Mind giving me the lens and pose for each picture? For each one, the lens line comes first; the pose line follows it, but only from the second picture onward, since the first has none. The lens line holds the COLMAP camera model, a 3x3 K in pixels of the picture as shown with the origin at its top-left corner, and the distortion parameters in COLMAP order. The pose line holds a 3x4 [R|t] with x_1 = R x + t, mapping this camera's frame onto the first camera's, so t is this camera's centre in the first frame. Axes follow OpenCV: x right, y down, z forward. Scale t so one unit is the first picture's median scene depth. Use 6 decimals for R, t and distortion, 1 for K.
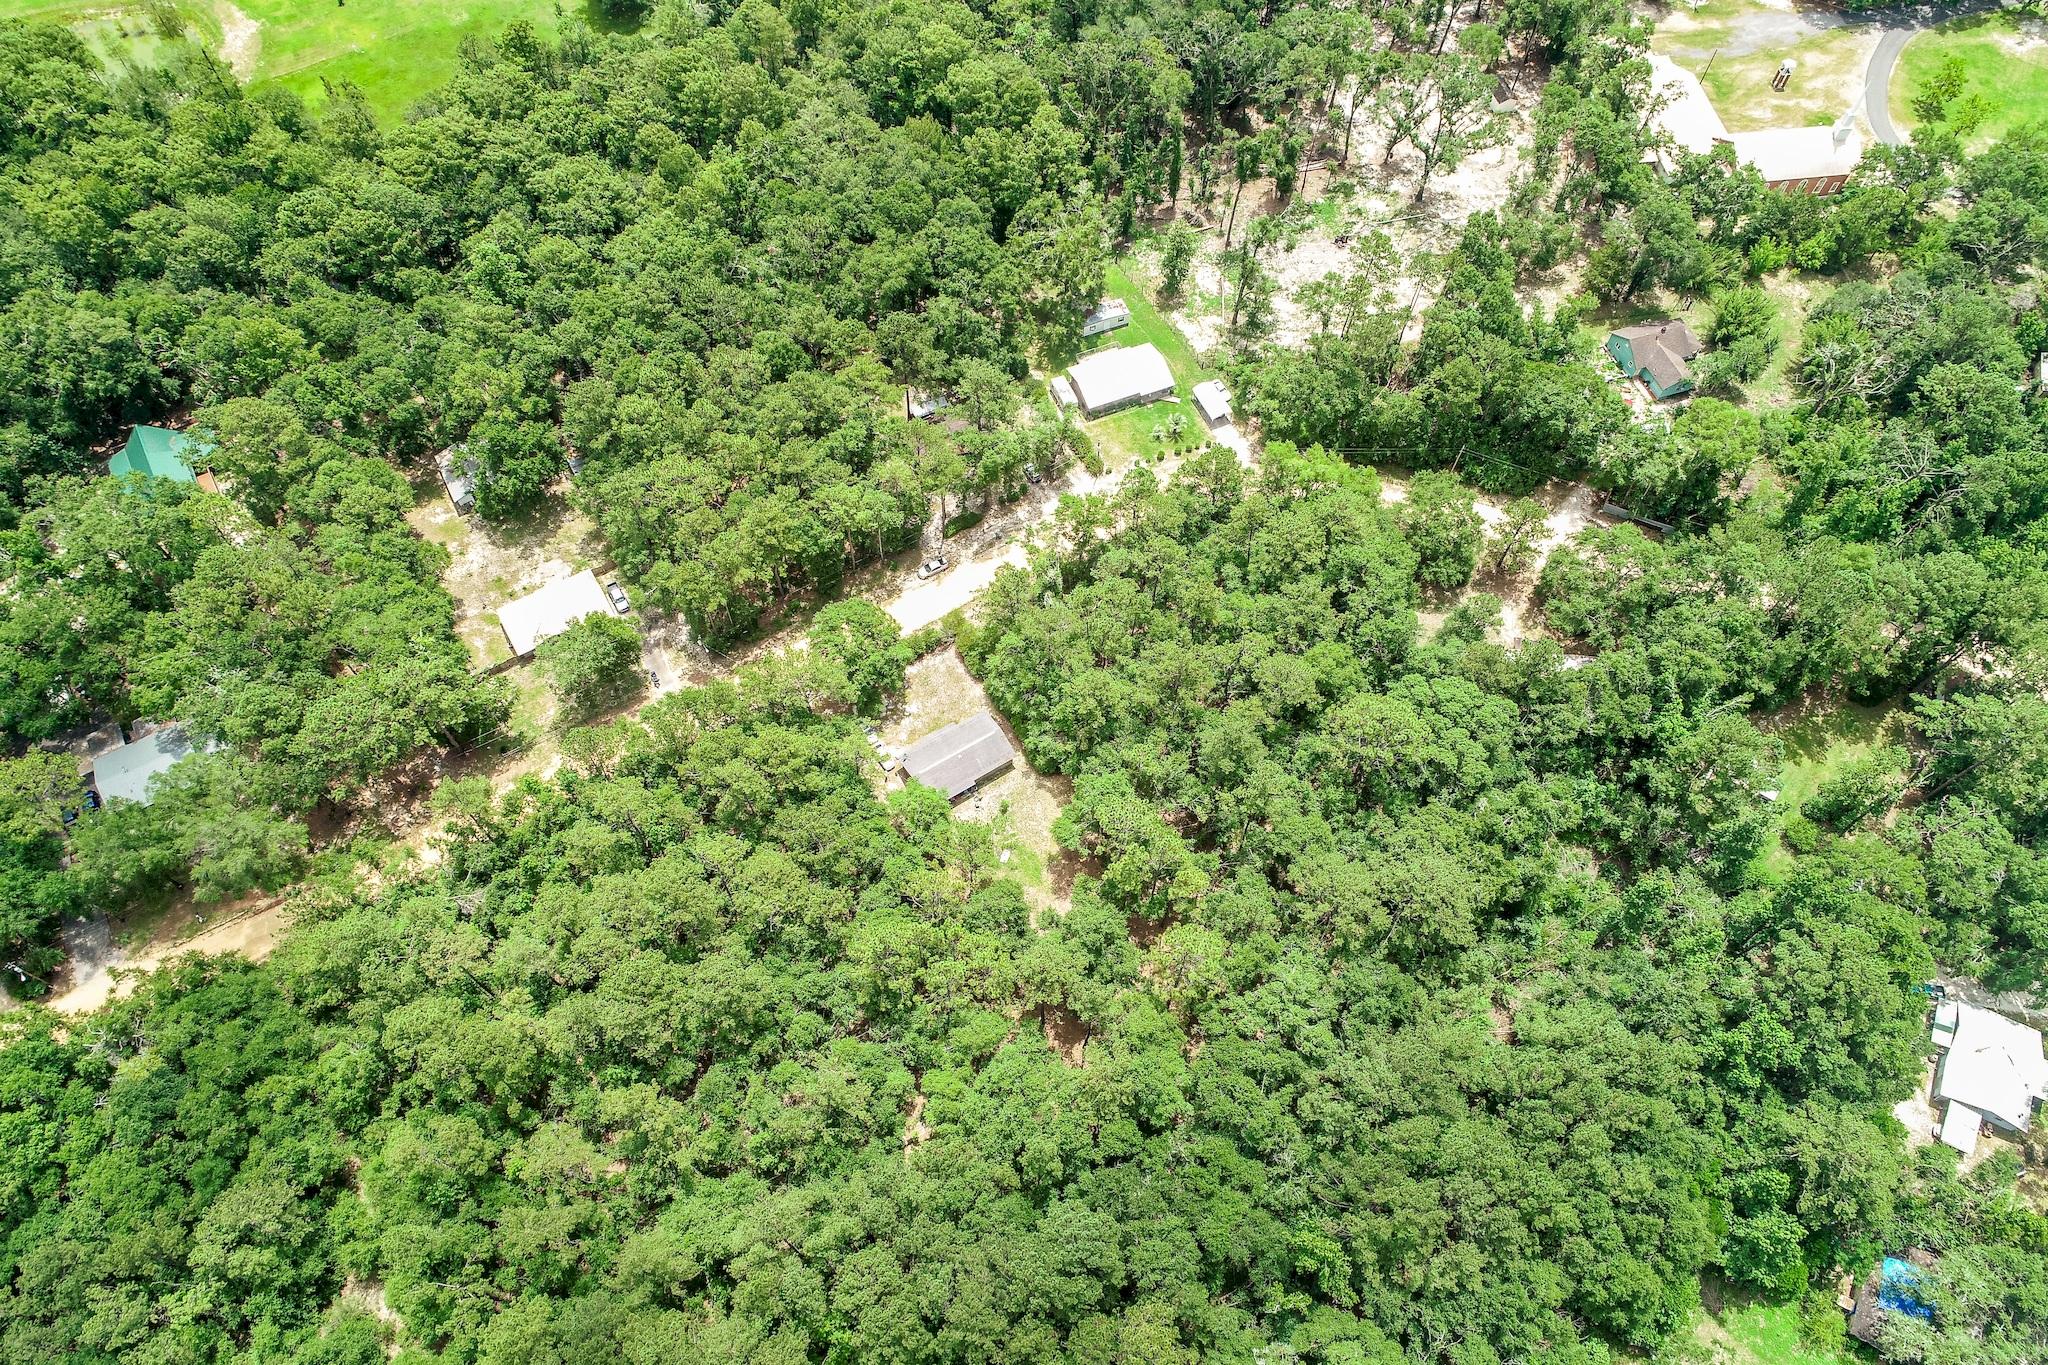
lens RADIAL K [[1413.7, 0, 1022.6], [0, 1413.7, 675.9], [0, 0, 1]] dist [0.001225, 0.001277]
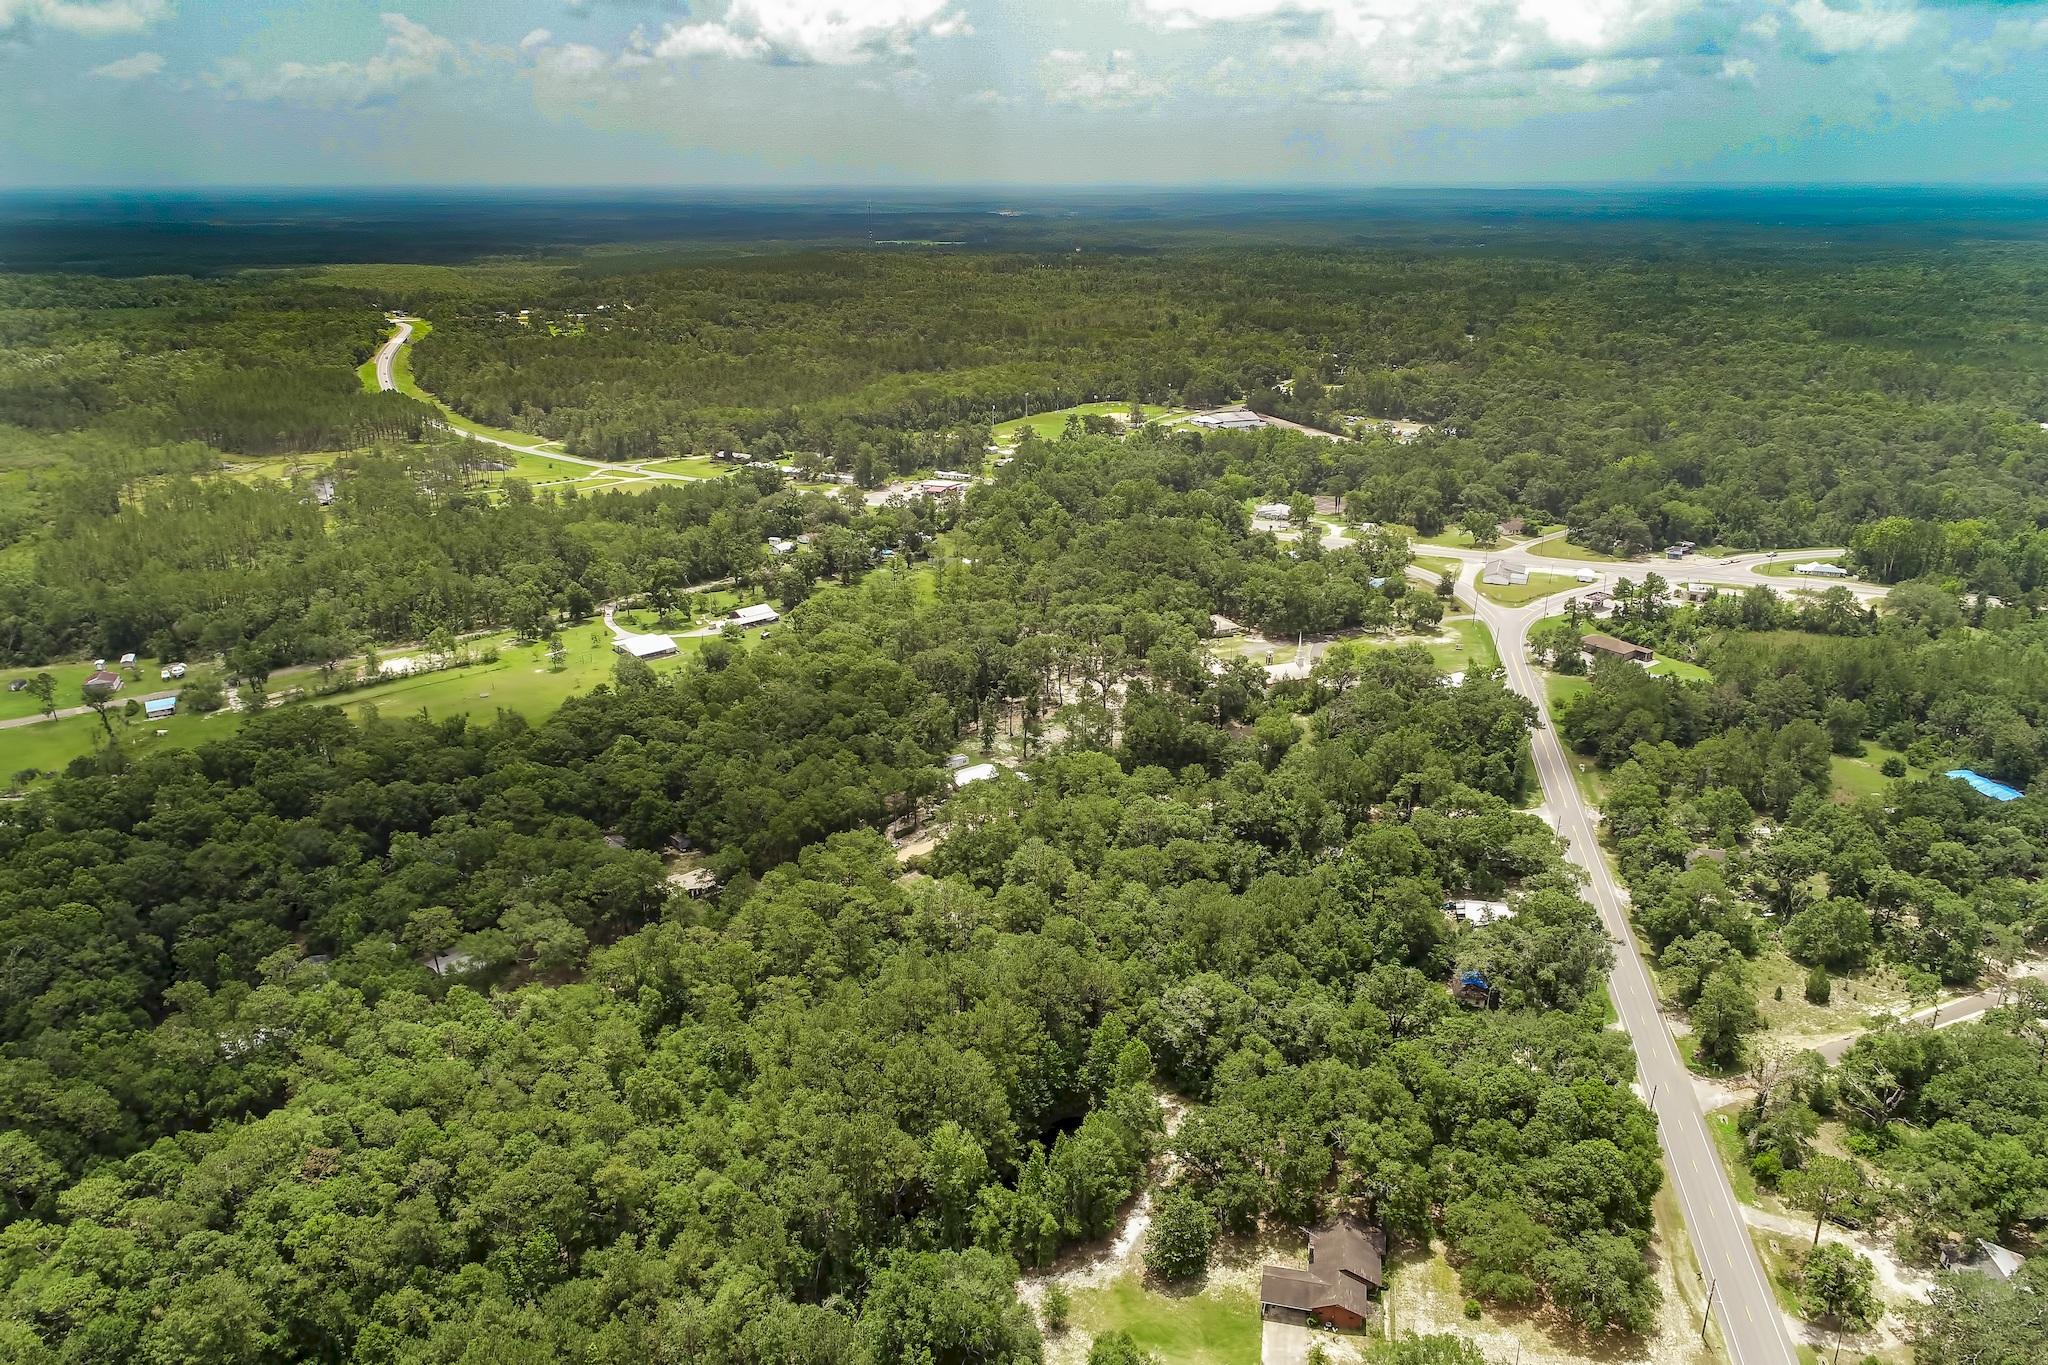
lens RADIAL K [[1413.7, 0, 1026.3], [0, 1413.7, 685.7], [0, 0, 1]] dist [0.001225, 0.001277]
pose [[0.968428, -0.095882, 0.230118, -0.287496], [0.220004, 0.762833, -0.608017, 0.873271], [-0.117244, 0.639448, 0.759843, -0.501001]]
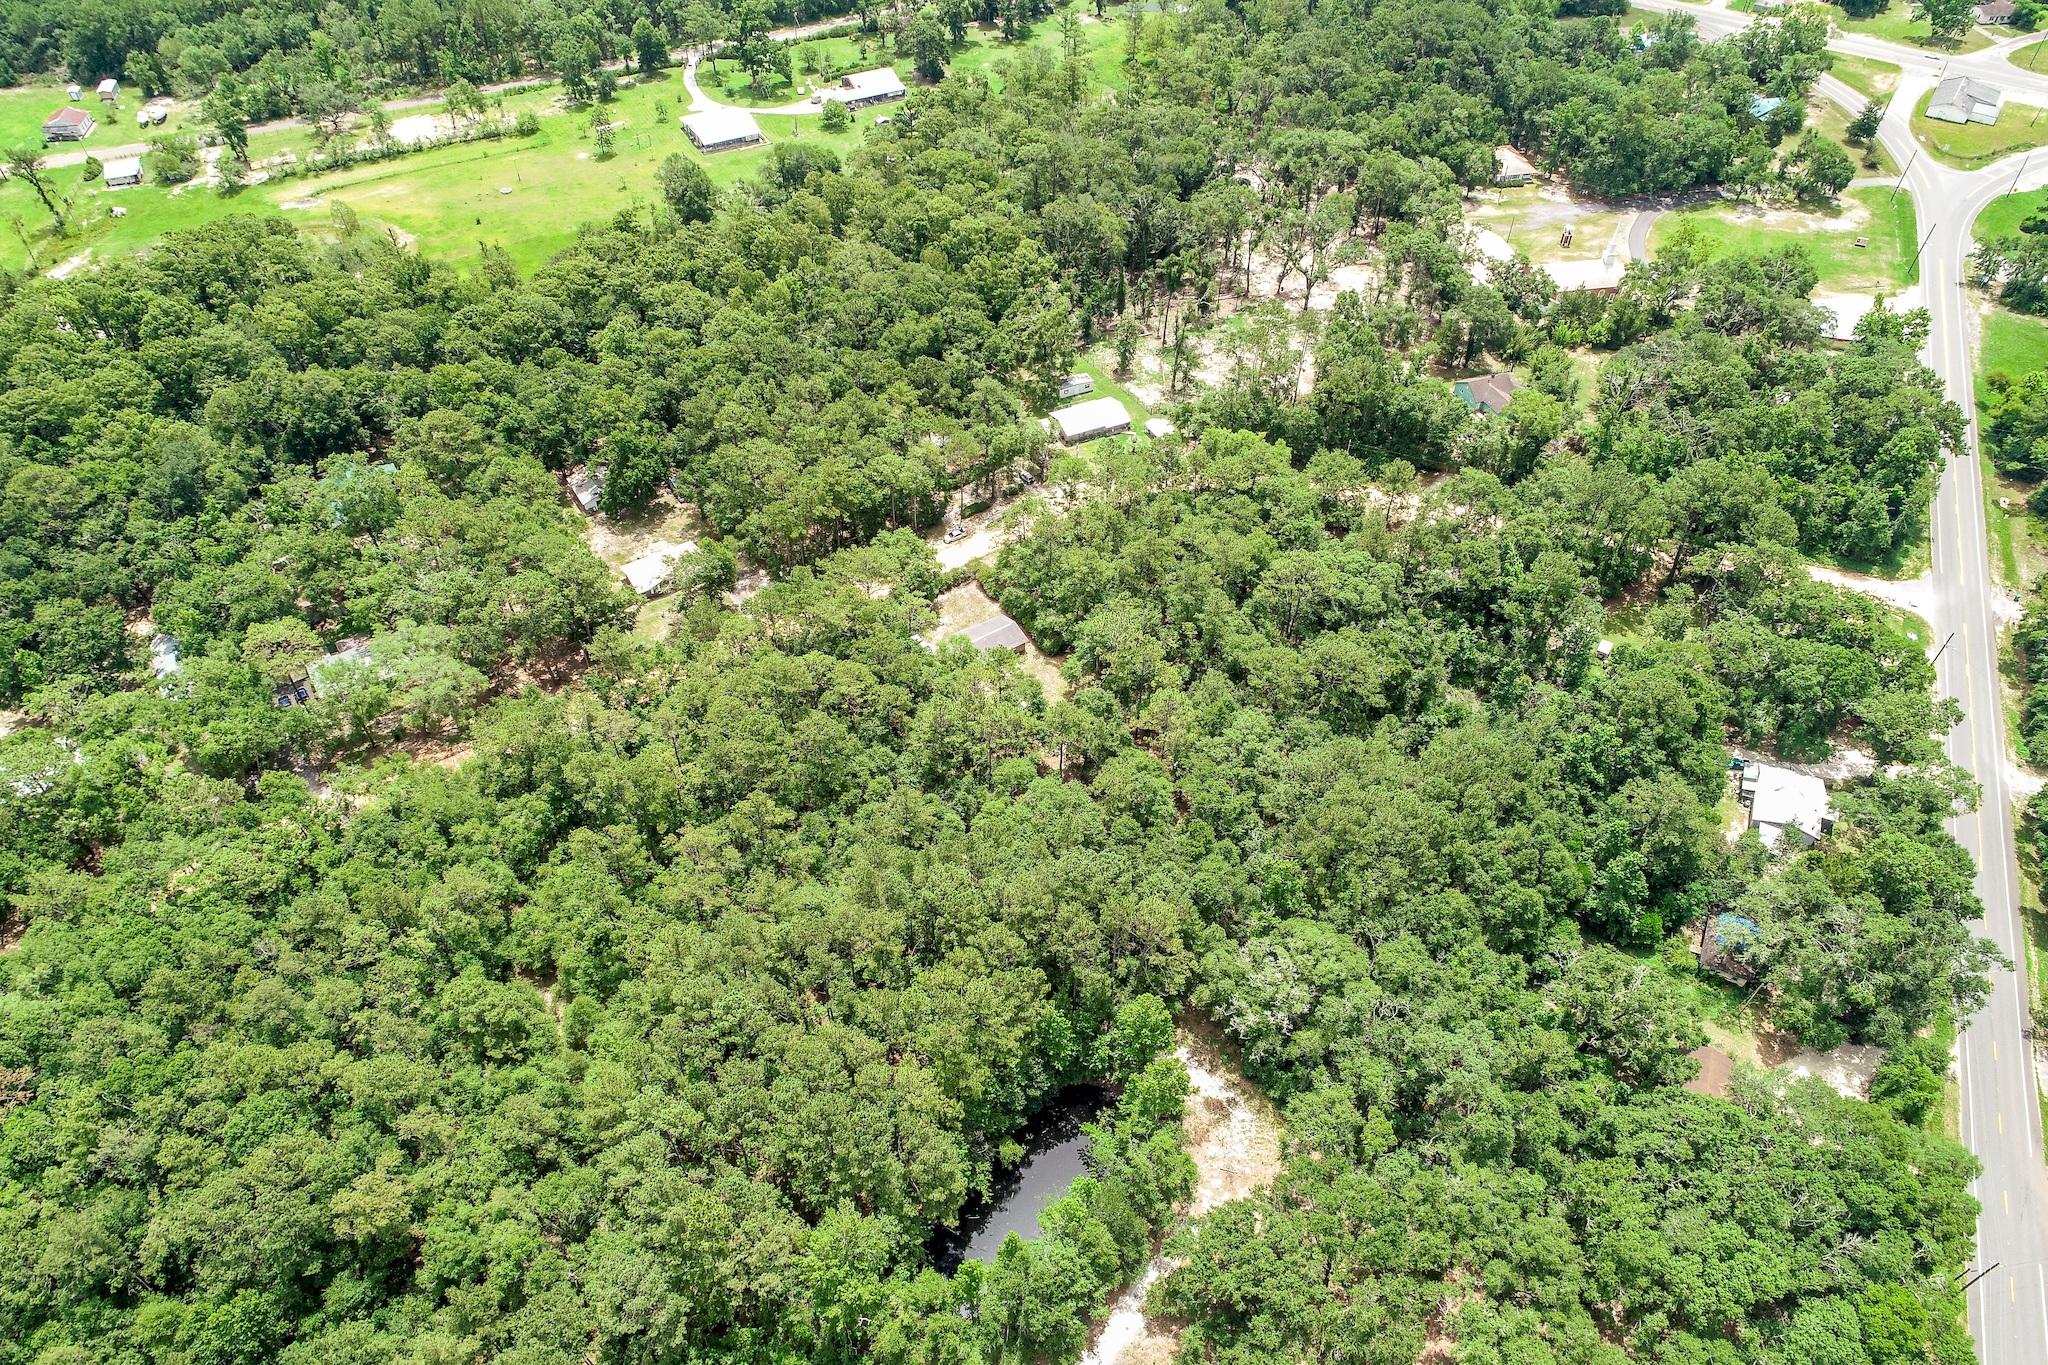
lens RADIAL K [[1413.7, 0, 1018.3], [0, 1413.7, 686.6], [0, 0, 1]] dist [0.001225, 0.001277]
pose [[0.998898, -0.033379, 0.032980, -0.051561], [0.040746, 0.965591, -0.256854, 0.385382], [-0.023271, 0.257915, 0.965887, -0.216700]]
